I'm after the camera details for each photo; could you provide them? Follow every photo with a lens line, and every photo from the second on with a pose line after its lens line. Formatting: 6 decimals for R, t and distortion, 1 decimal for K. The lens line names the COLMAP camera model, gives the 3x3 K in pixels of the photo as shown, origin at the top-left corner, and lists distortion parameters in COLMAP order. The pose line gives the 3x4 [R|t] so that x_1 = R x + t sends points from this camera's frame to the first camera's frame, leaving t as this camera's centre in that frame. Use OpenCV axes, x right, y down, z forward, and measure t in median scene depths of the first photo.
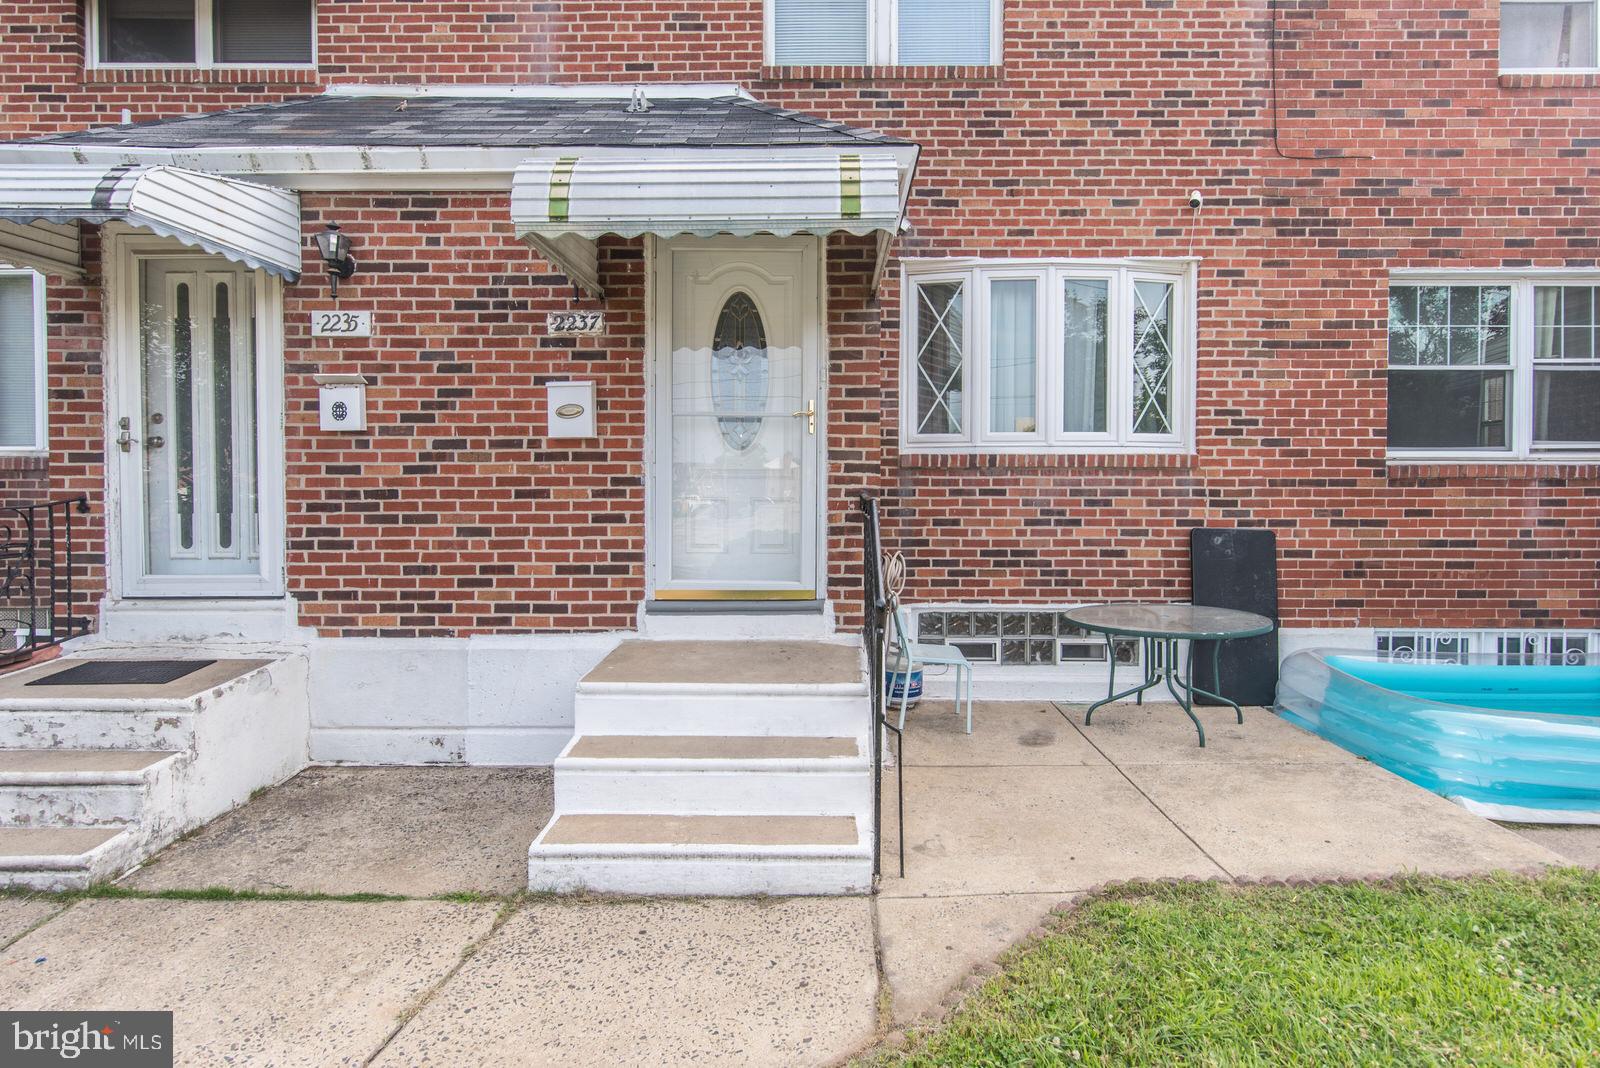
lens RADIAL K [[858.7, 0, 805.3], [0, 858.7, 525.6], [0, 0, 1]] dist [0.002297, -0.000051]
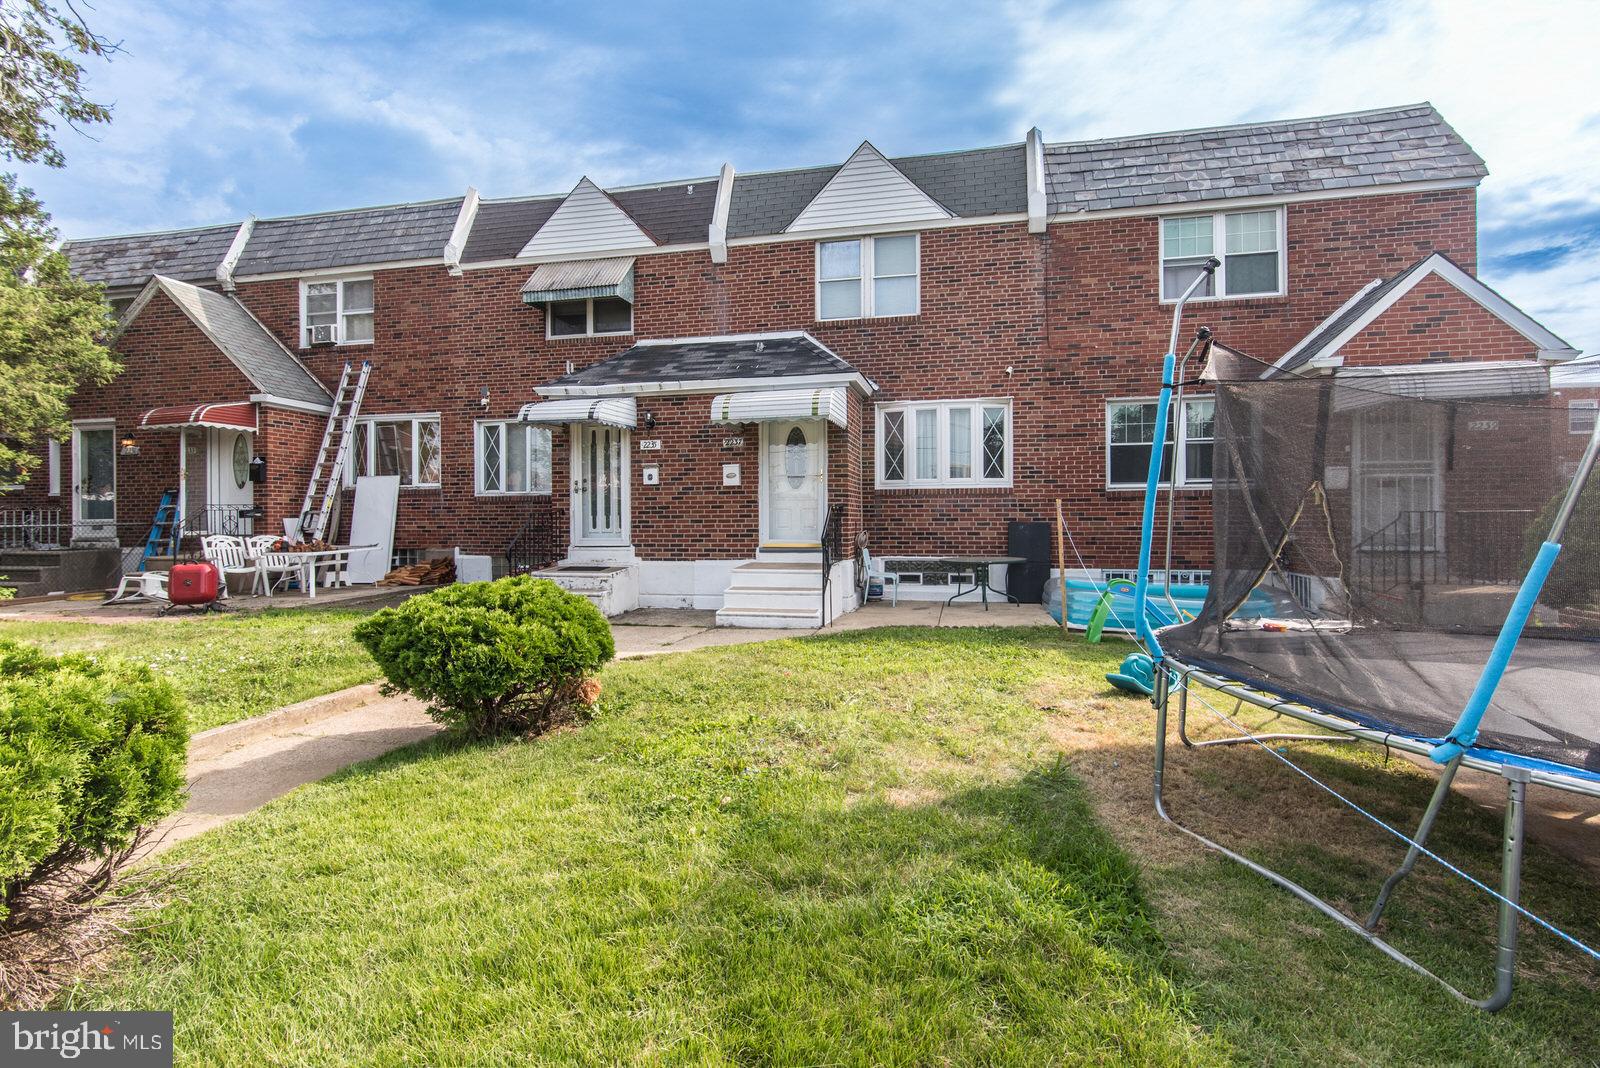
lens RADIAL K [[764.1, 0, 796.8], [0, 764.1, 550.7], [0, 0, 1]] dist [-0.001244, -0.000577]
pose [[0.978274, 0.001628, -0.207311, 0.374340], [-0.002004, 0.999997, -0.001600, 0.092535], [0.207308, 0.001981, 0.978274, -1.145010]]
